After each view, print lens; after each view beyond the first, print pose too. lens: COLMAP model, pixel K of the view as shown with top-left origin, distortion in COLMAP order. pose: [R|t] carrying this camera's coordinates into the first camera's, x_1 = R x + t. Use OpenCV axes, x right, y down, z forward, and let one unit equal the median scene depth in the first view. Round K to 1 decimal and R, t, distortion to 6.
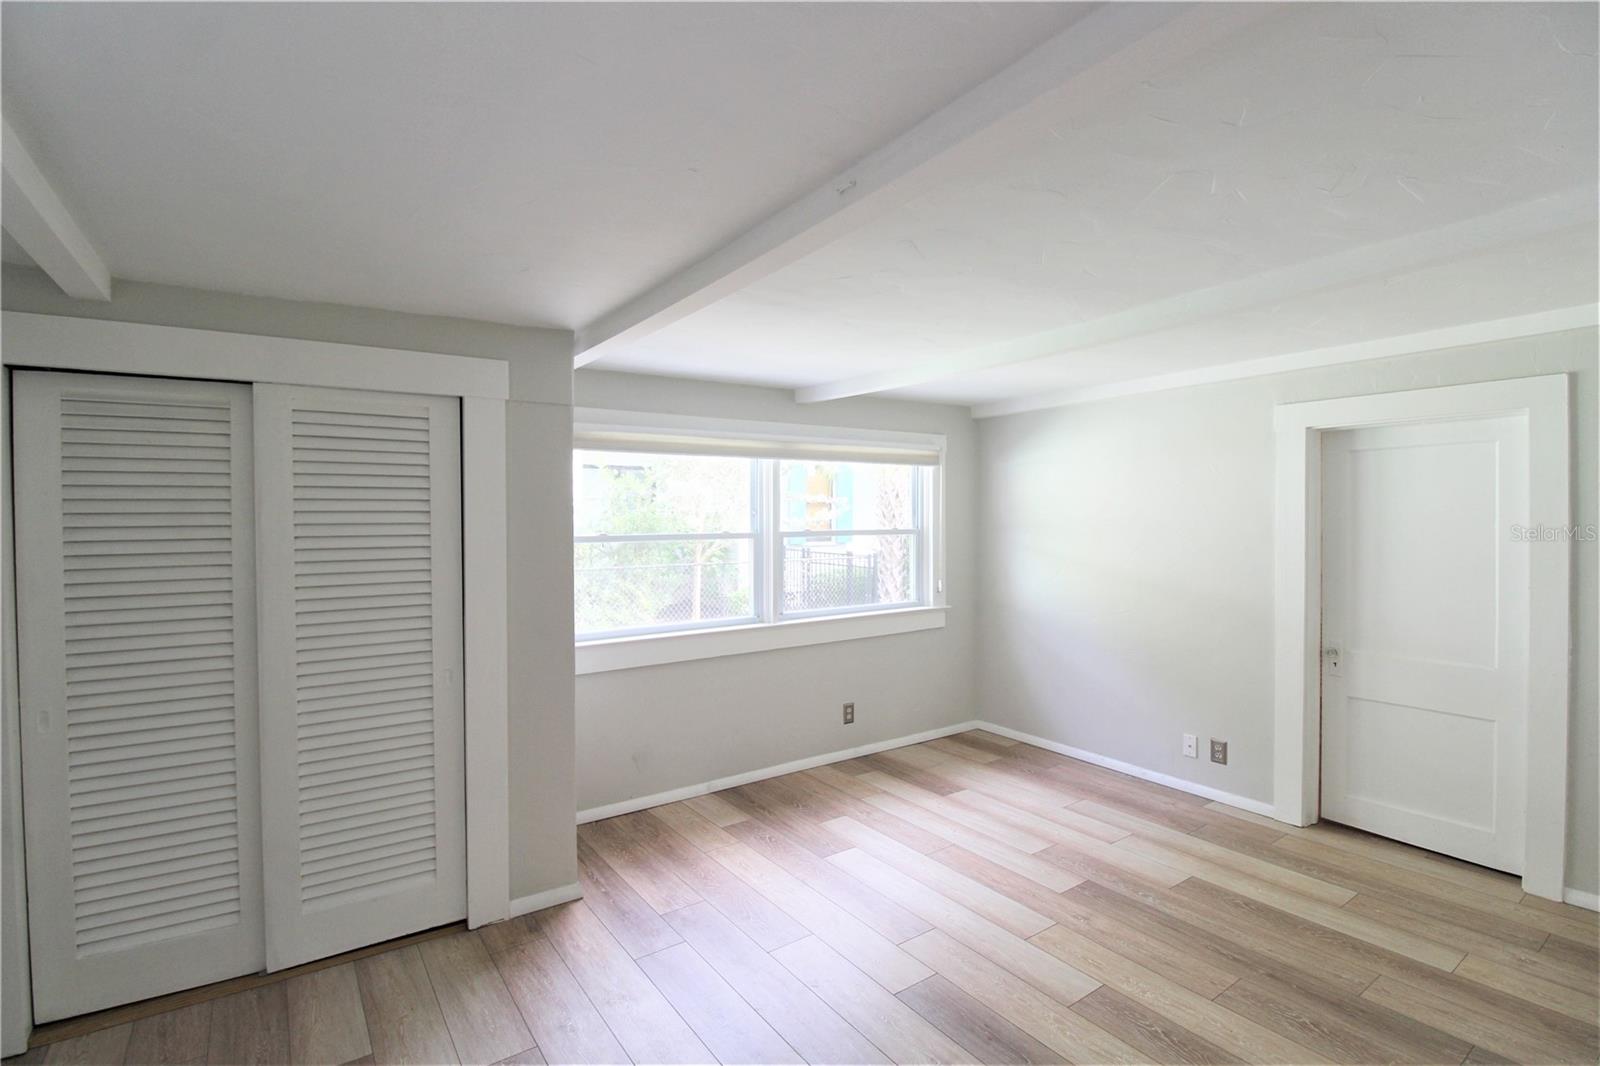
lens RADIAL K [[755.8, 0, 779.2], [0, 755.8, 520.7], [0, 0, 1]] dist [0.001120, -0.014378]
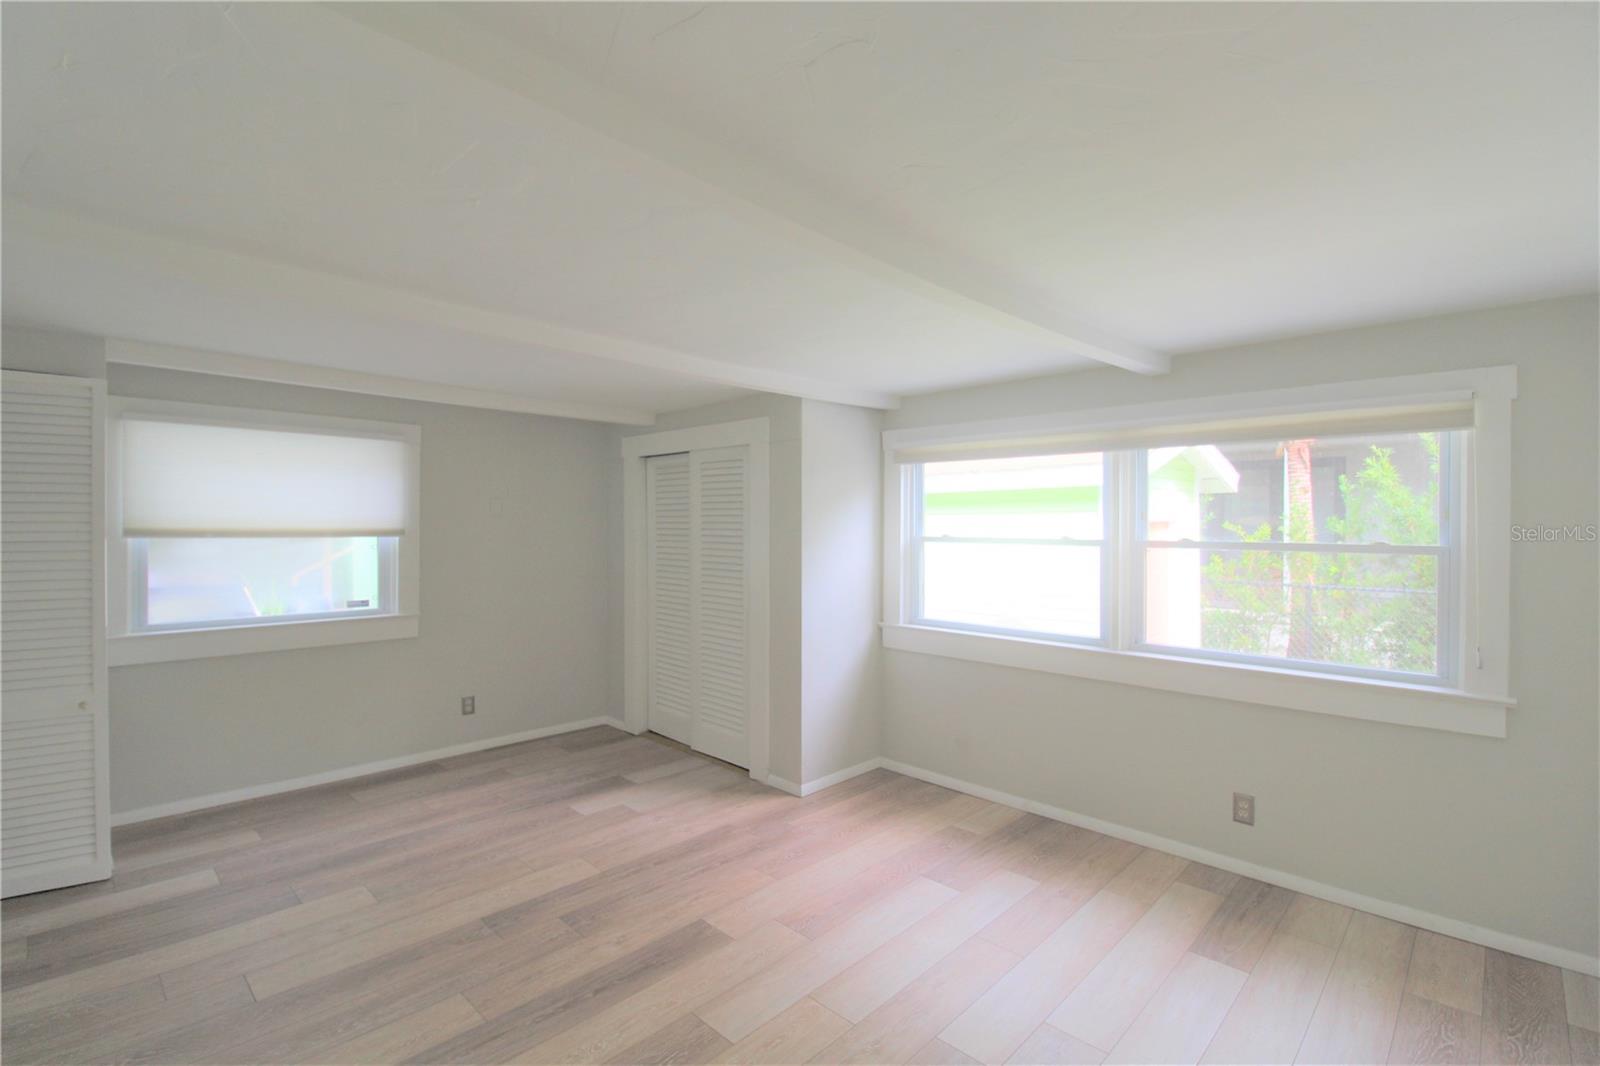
lens RADIAL K [[737.7, 0, 772.8], [0, 737.7, 518.1], [0, 0, 1]] dist [0.000366, -0.013959]
pose [[0.169027, 0.003241, -0.985606, 0.795588], [-0.010653, 0.999942, 0.001461, -0.006137], [0.985554, 0.010253, 0.169052, 0.546761]]
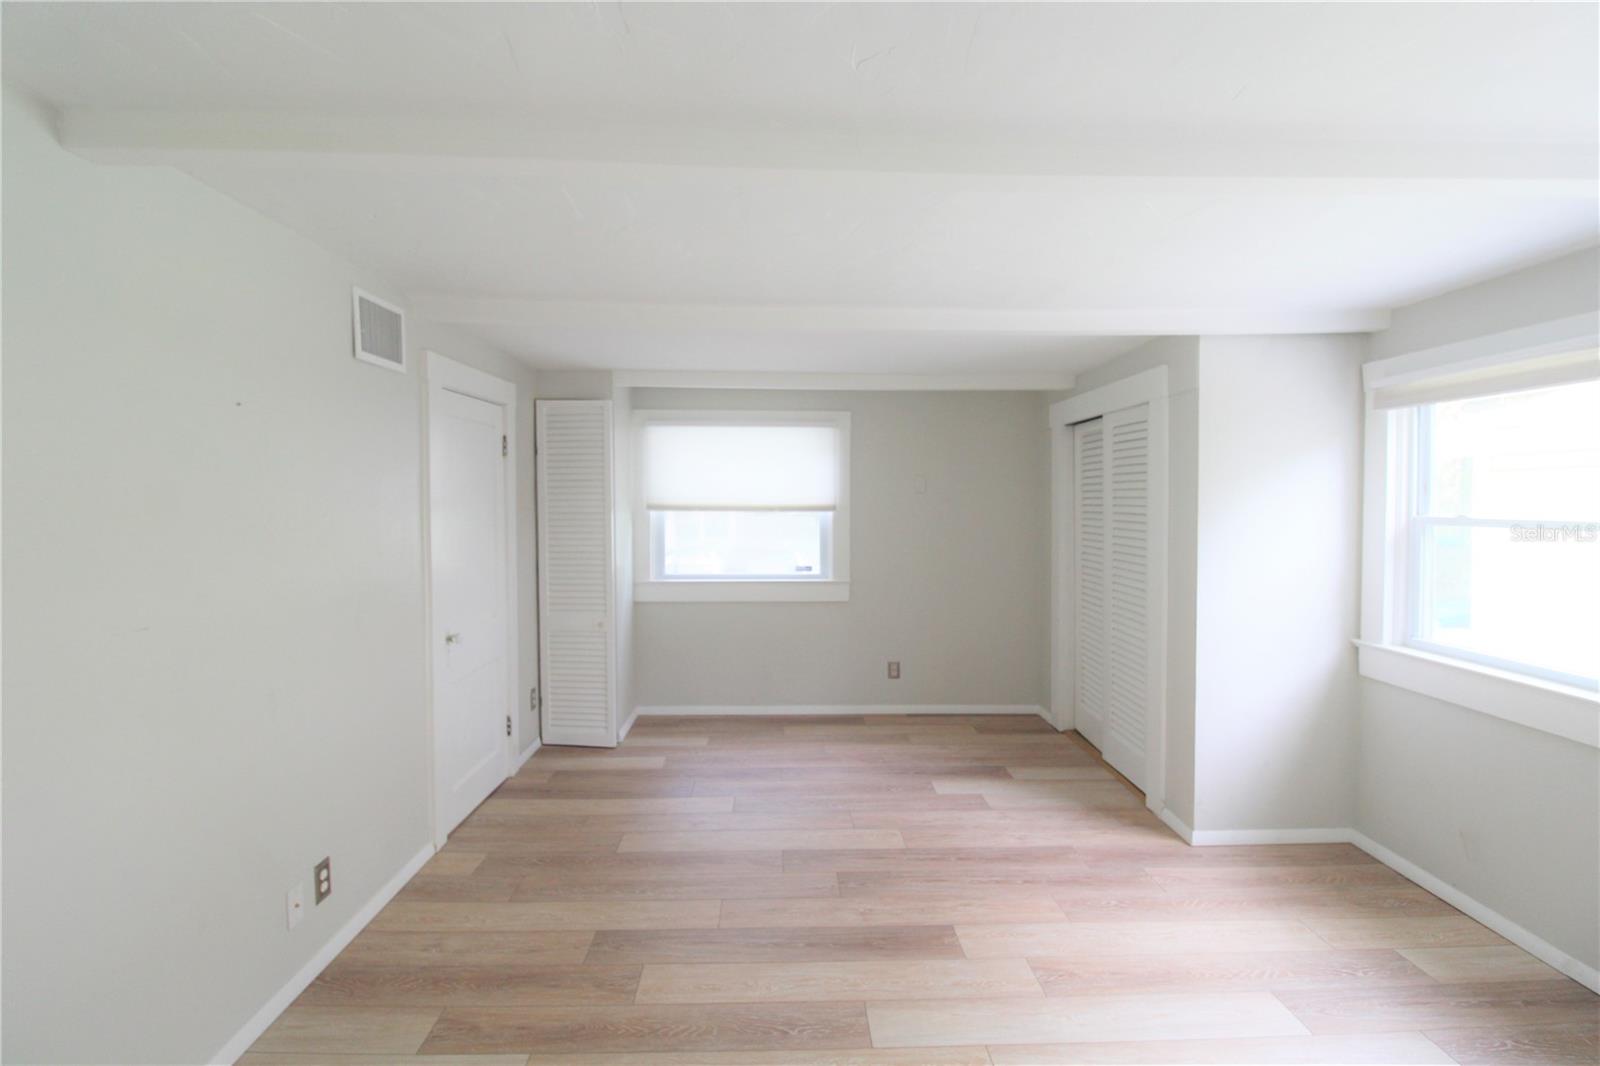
lens RADIAL K [[755.8, 0, 779.2], [0, 755.8, 520.7], [0, 0, 1]] dist [0.001120, -0.014378]
pose [[-0.562605, 0.033428, -0.826050, 0.718274], [0.001767, 0.999229, 0.039233, -0.006014], [0.826724, 0.020613, -0.562230, 0.844182]]
